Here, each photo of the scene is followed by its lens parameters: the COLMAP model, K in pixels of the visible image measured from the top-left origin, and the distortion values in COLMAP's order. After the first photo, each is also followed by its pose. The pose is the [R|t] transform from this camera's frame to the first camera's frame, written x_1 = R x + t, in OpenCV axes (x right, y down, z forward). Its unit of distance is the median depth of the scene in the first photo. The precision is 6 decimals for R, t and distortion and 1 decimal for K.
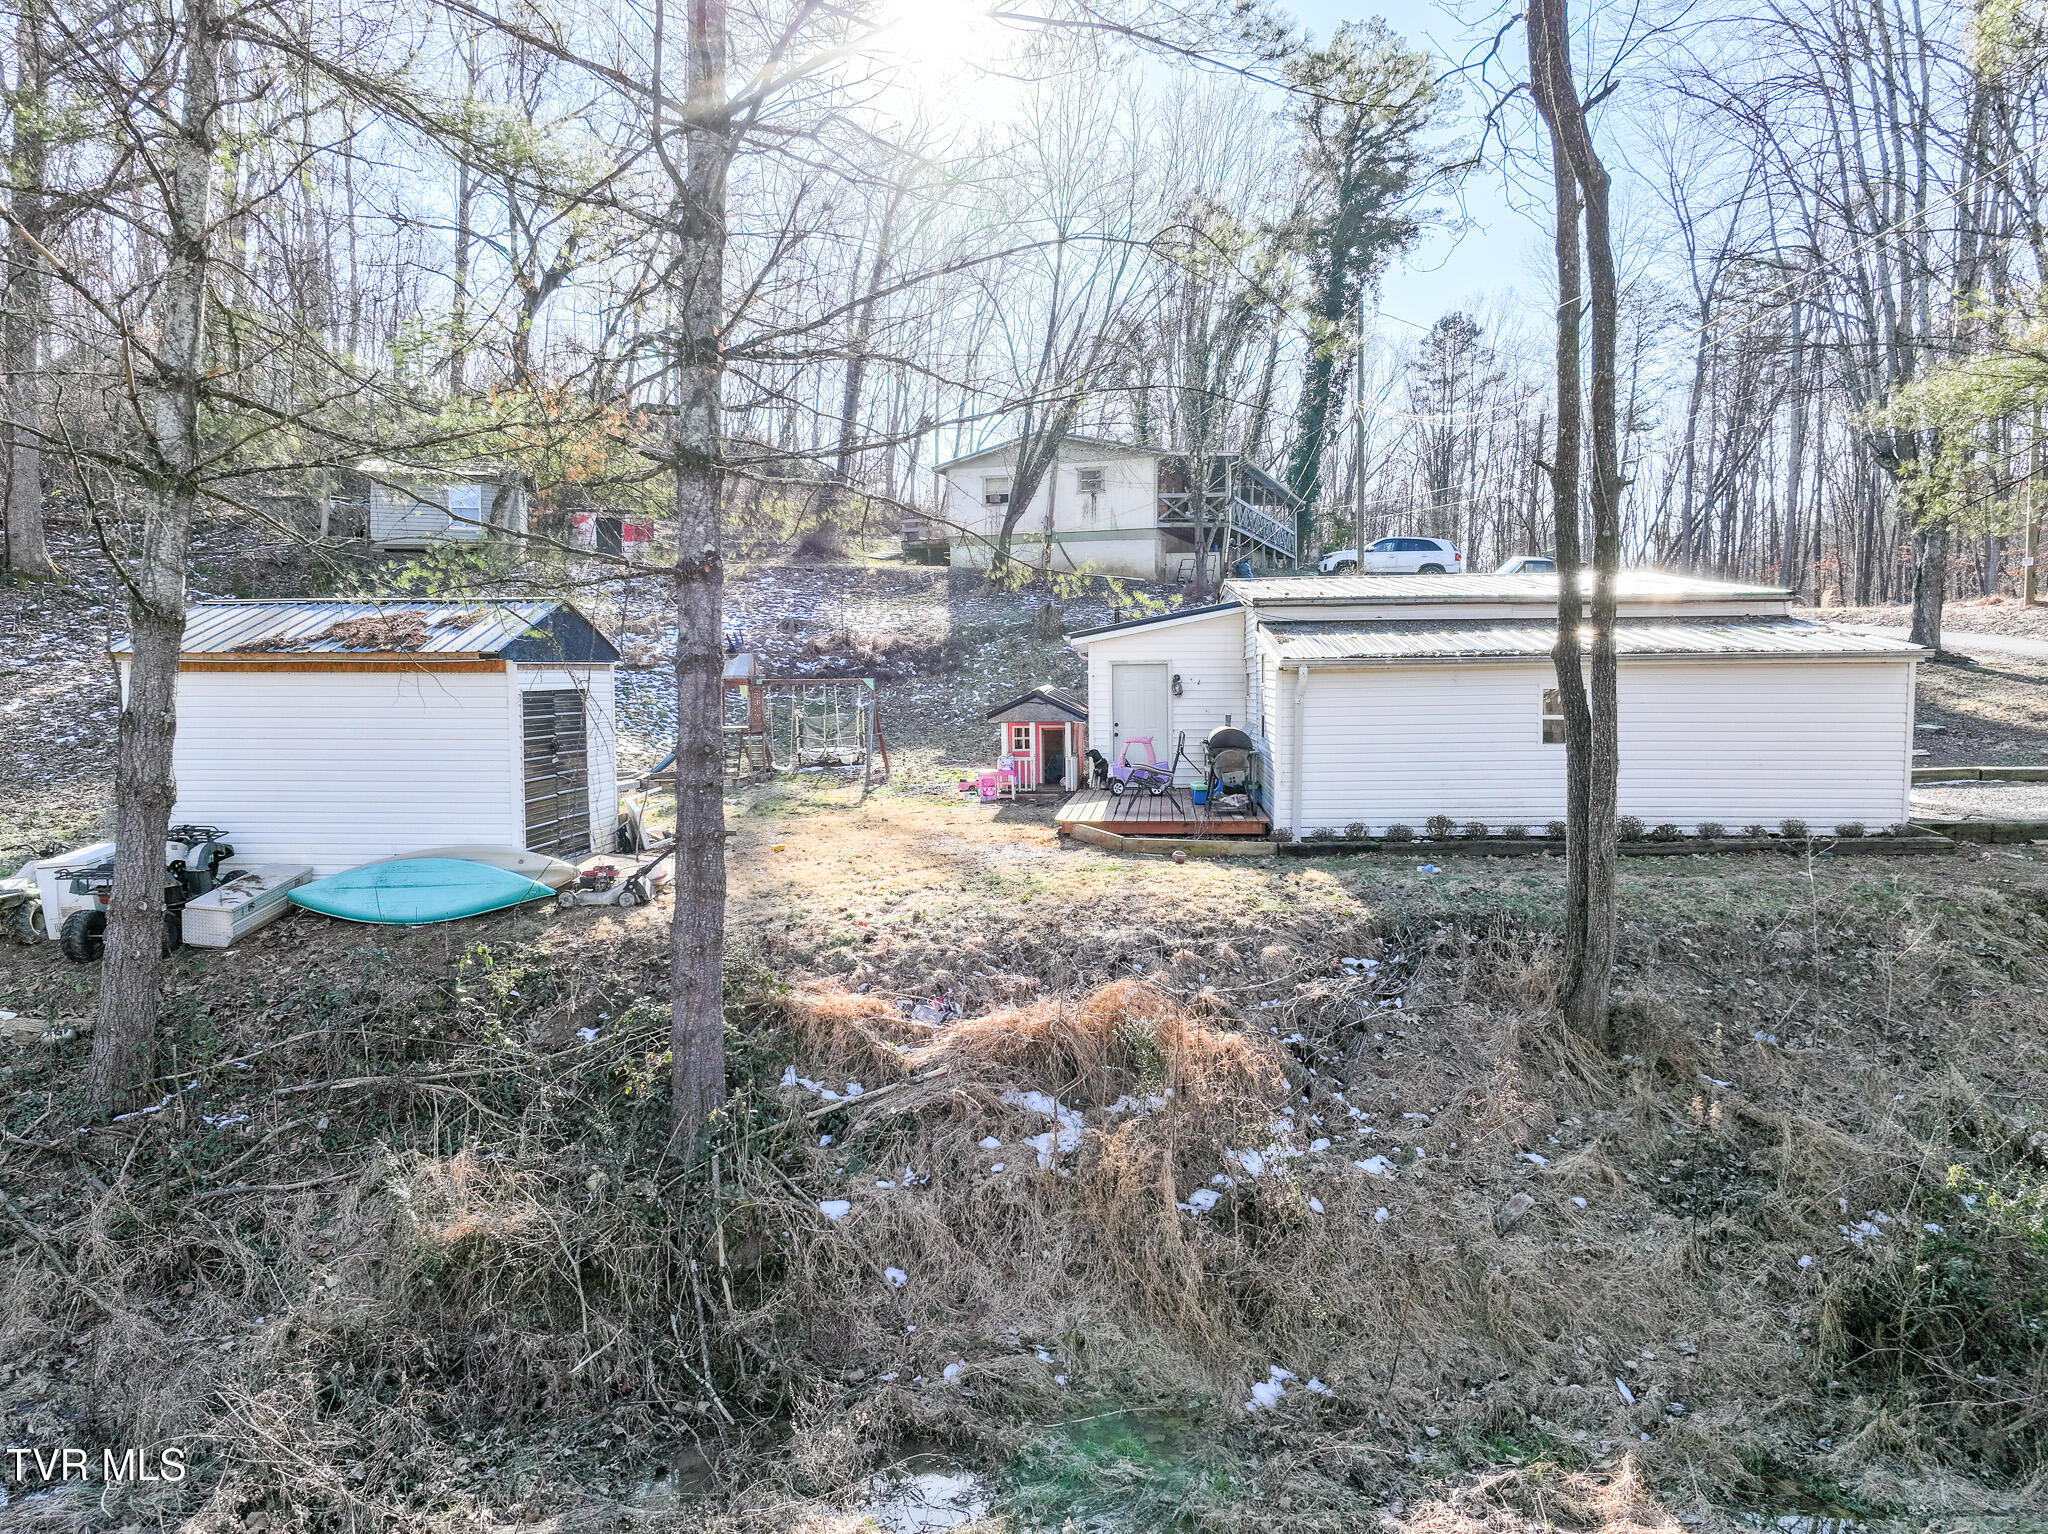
lens RADIAL K [[1437.7, 0, 1020.1], [0, 1437.7, 767.5], [0, 0, 1]] dist [-0.004854, 0.015132]
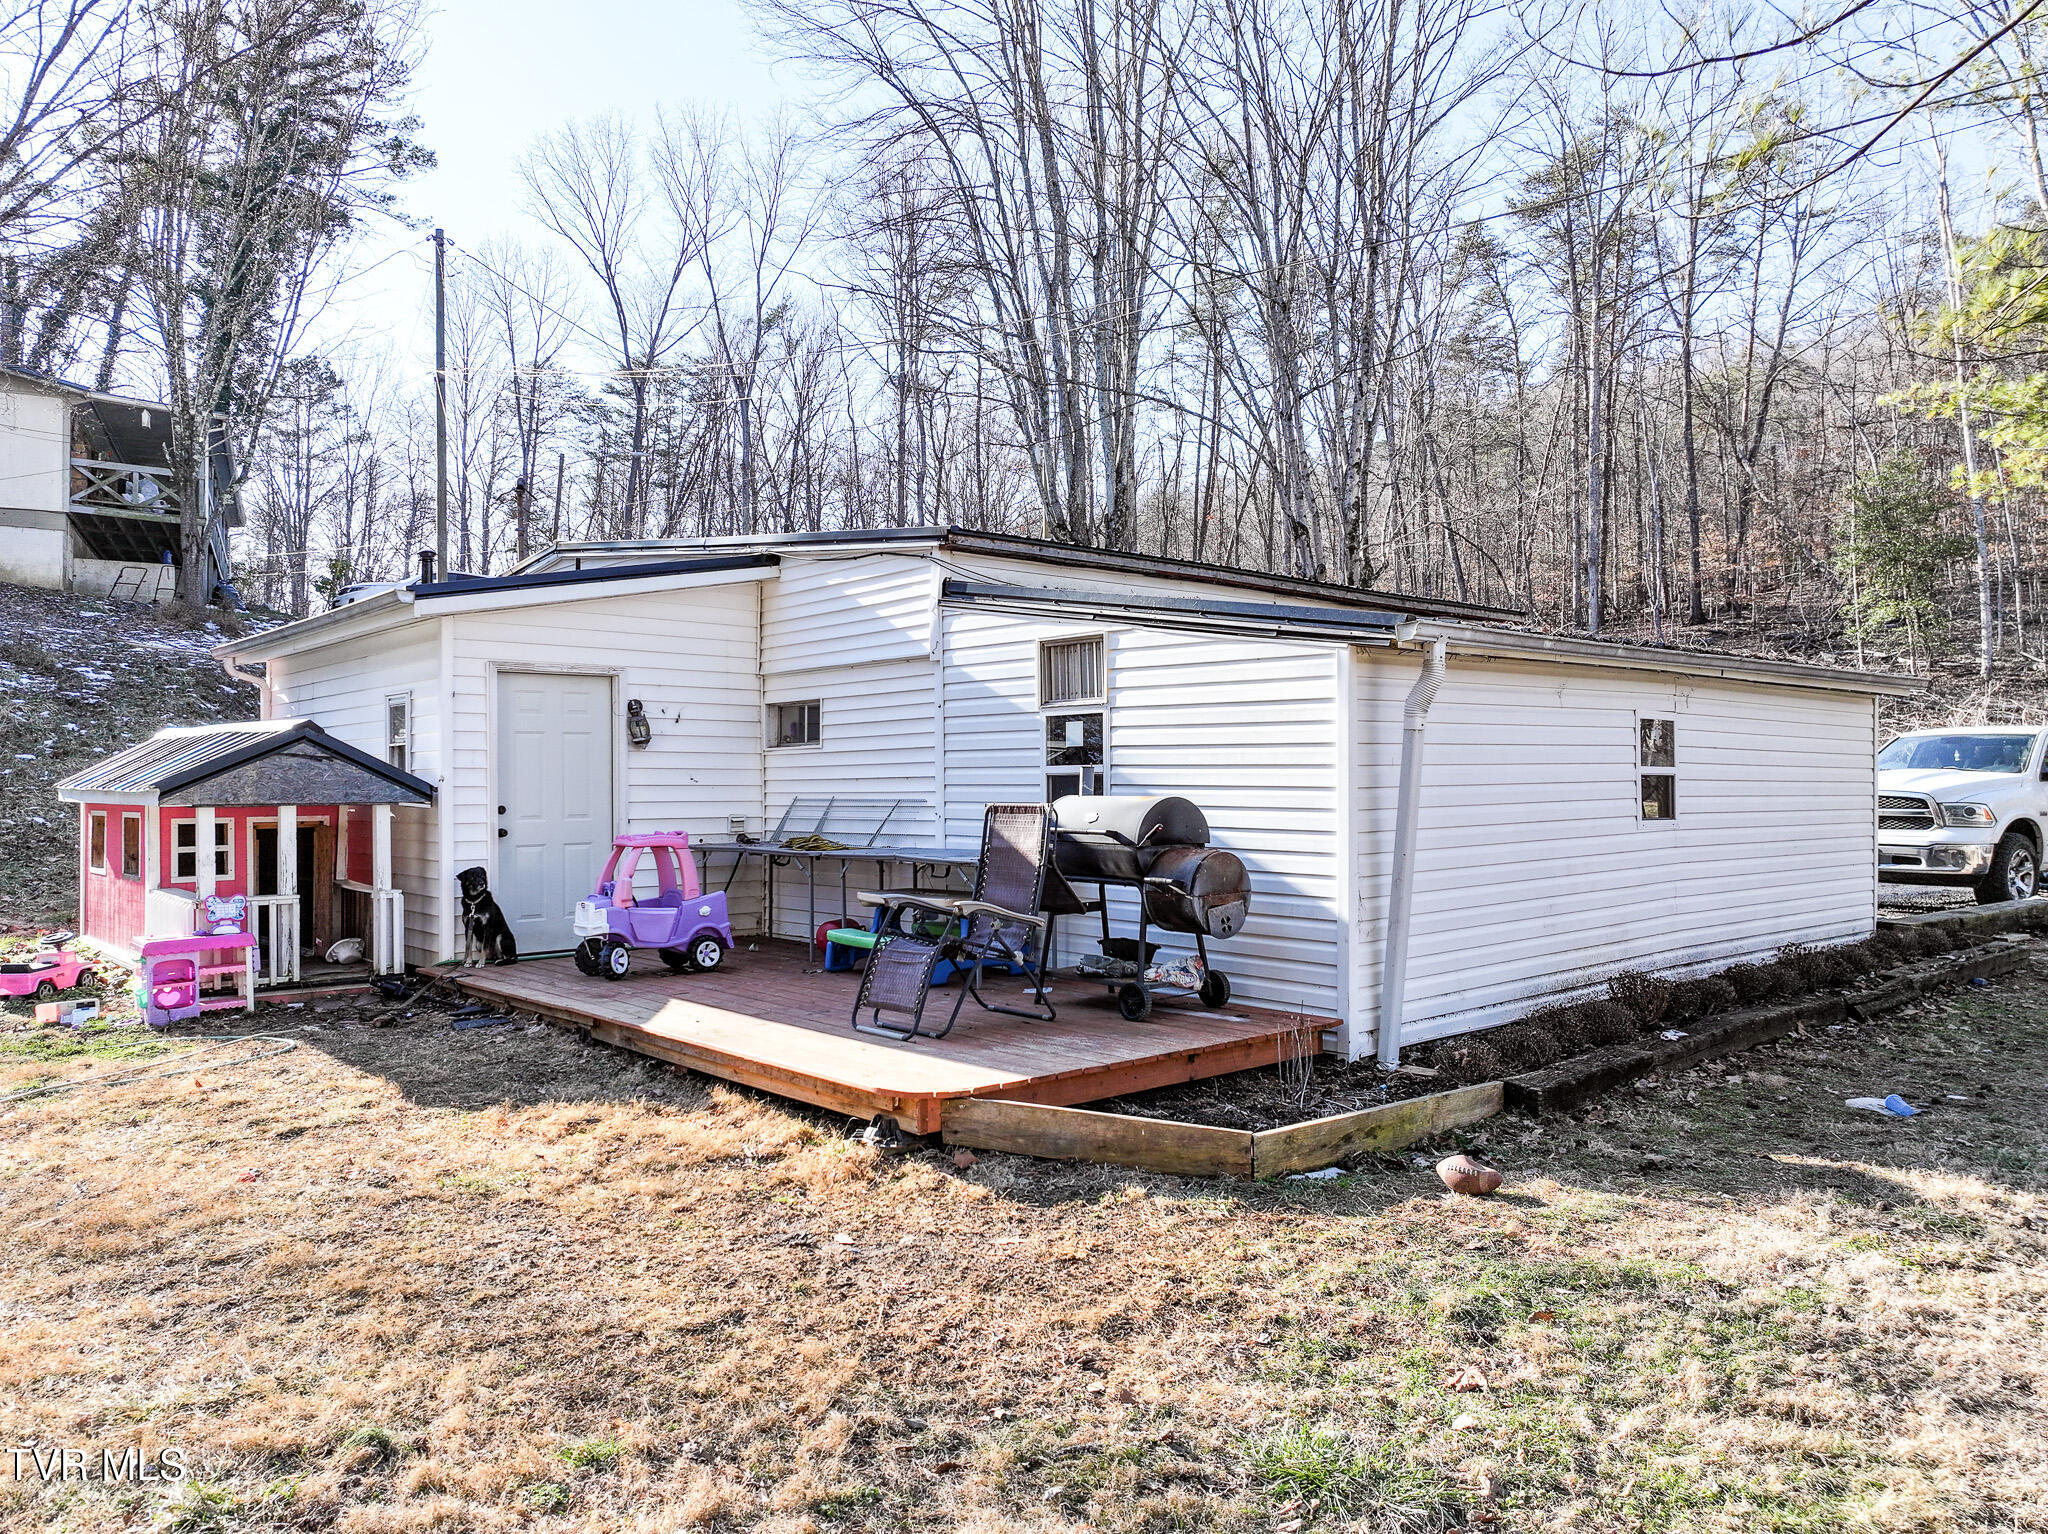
lens RADIAL K [[1437.7, 0, 1024.2], [0, 1437.7, 763.8], [0, 0, 1]] dist [-0.004854, 0.015132]
pose [[0.686419, 0.016285, 0.727024, -0.220360], [0.041272, 0.997265, -0.061305, -0.016487], [-0.726034, 0.072087, 0.683869, 0.922725]]
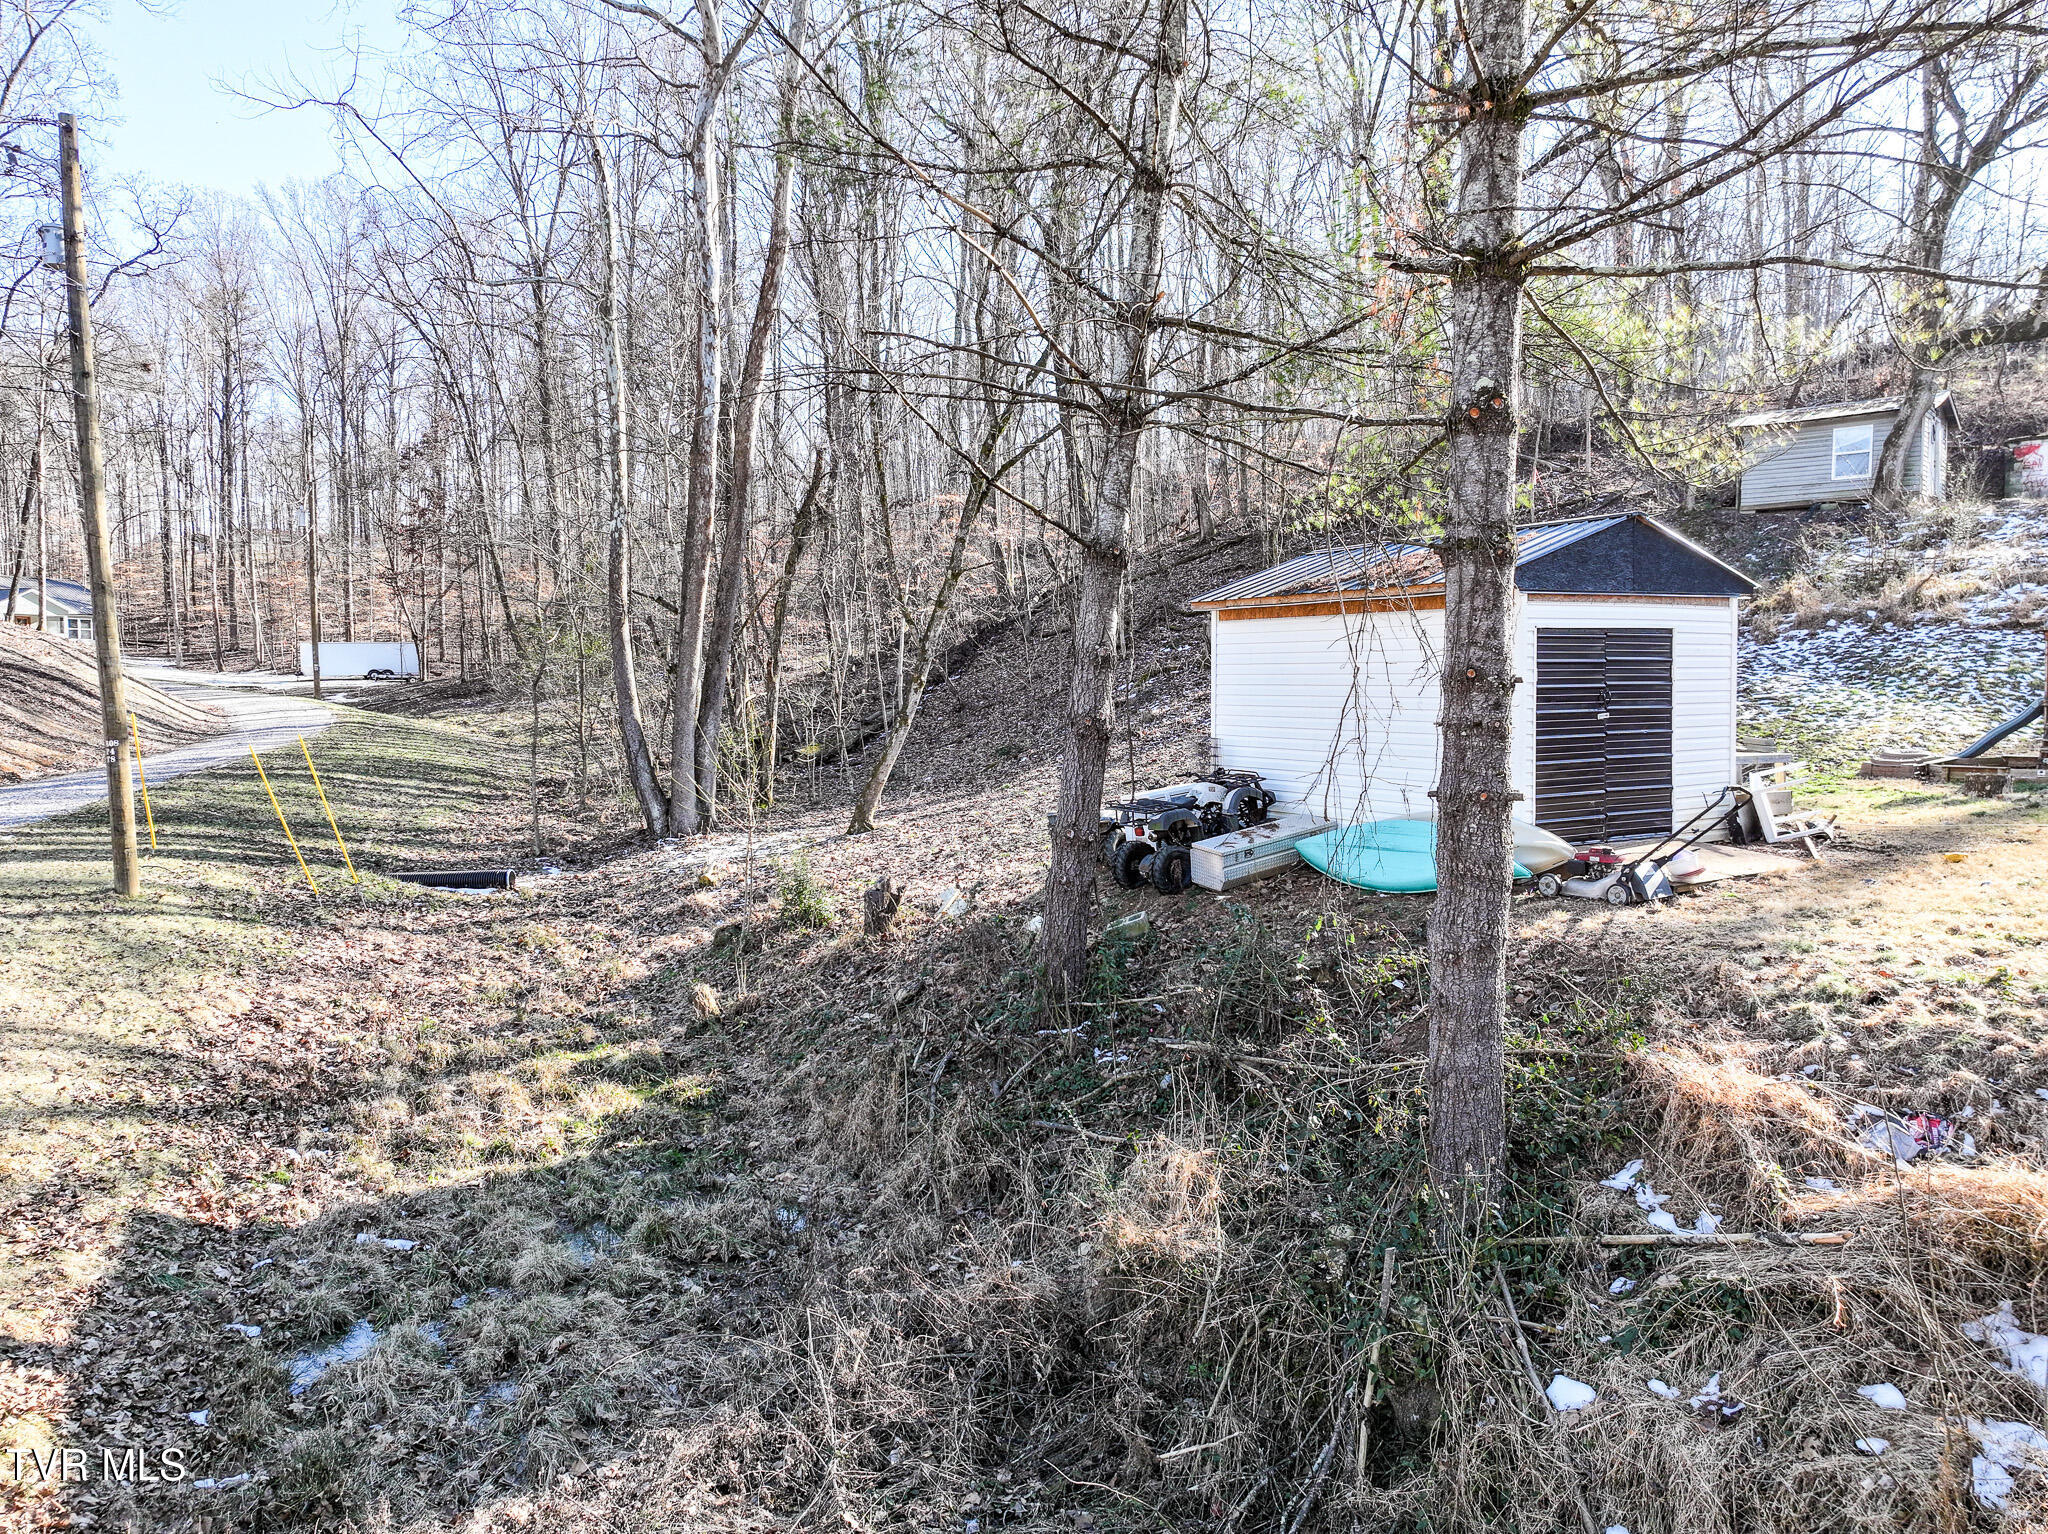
lens RADIAL K [[1437.7, 0, 1025.8], [0, 1437.7, 770.6], [0, 0, 1]] dist [-0.004854, 0.015132]
pose [[0.561749, 0.049894, -0.825802, 0.176441], [-0.043456, 0.998581, 0.030773, 0.016222], [0.826165, 0.018599, 0.563121, 0.312713]]
